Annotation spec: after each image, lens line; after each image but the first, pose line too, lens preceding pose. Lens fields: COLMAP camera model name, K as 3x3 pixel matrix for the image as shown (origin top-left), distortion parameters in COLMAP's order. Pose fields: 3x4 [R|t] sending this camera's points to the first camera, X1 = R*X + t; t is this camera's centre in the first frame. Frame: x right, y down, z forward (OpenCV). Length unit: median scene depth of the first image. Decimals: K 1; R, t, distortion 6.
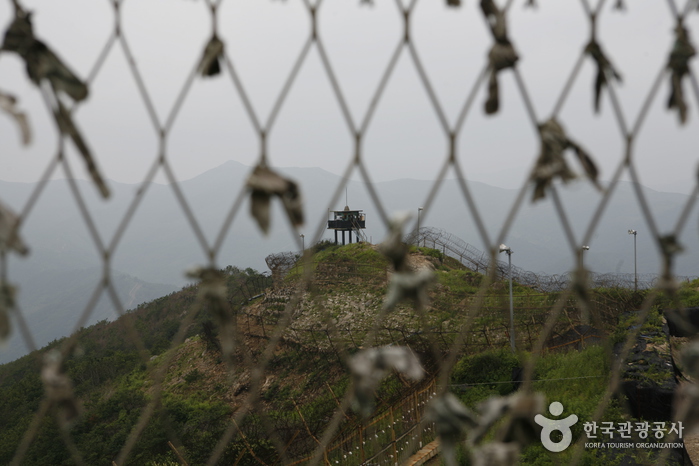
lens RADIAL K [[1197.7, 0, 349.5], [0, 1197.7, 233.1], [0, 0, 1]] dist [-0.005723, 0.000000]
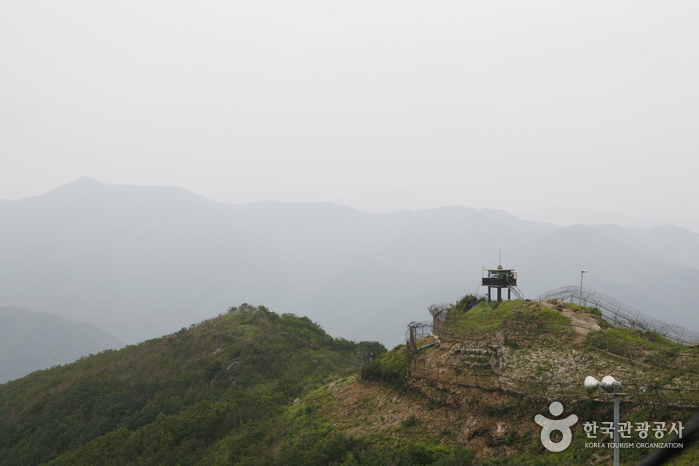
lens RADIAL K [[1239.3, 0, 349.4], [0, 1239.3, 232.9], [0, 0, 1]] dist [0.090662, 0.000000]
pose [[0.994853, 0.020298, 0.099280, -0.301784], [-0.018304, 0.999613, -0.020956, -0.030659], [-0.099666, 0.019031, 0.994839, -0.150160]]
